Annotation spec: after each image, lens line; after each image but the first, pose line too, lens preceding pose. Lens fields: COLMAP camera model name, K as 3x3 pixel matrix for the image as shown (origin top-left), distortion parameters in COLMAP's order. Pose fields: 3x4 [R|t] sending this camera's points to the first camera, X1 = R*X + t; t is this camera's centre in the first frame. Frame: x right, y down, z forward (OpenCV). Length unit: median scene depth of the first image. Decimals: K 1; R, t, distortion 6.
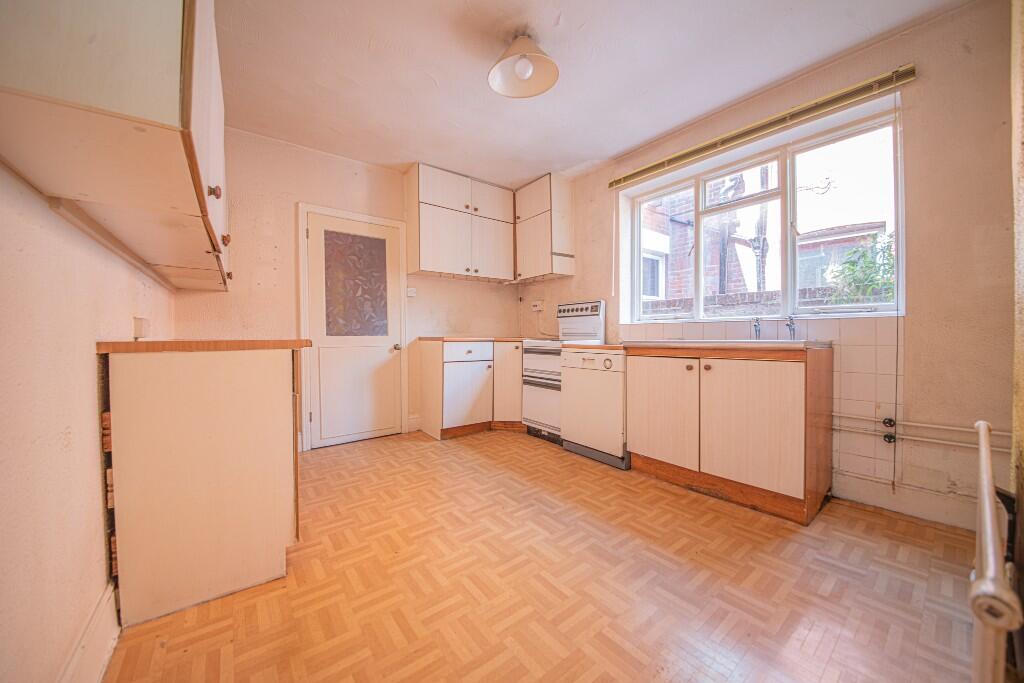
lens RADIAL K [[358.2, 0, 519.6], [0, 358.2, 342.0], [0, 0, 1]] dist [0.002843, -0.001168]
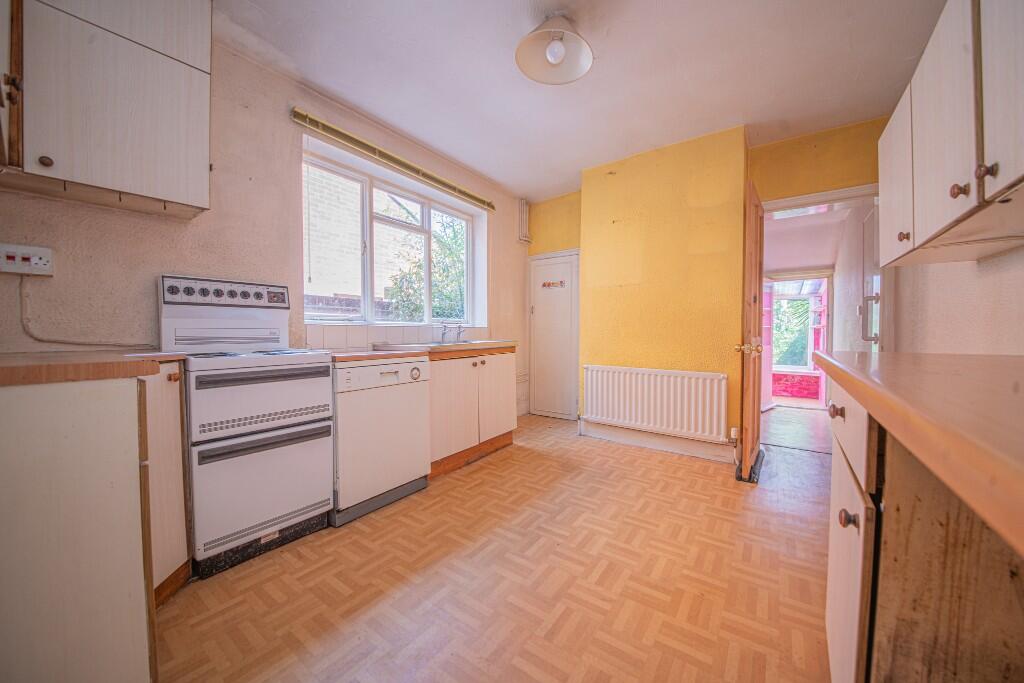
lens RADIAL K [[358.2, 0, 515.2], [0, 358.2, 336.3], [0, 0, 1]] dist [0.002843, -0.001168]
pose [[-0.273352, -0.013357, 0.961821, -0.720605], [0.018926, 0.999635, 0.019261, -0.044894], [-0.961728, 0.023469, -0.273000, 1.142246]]
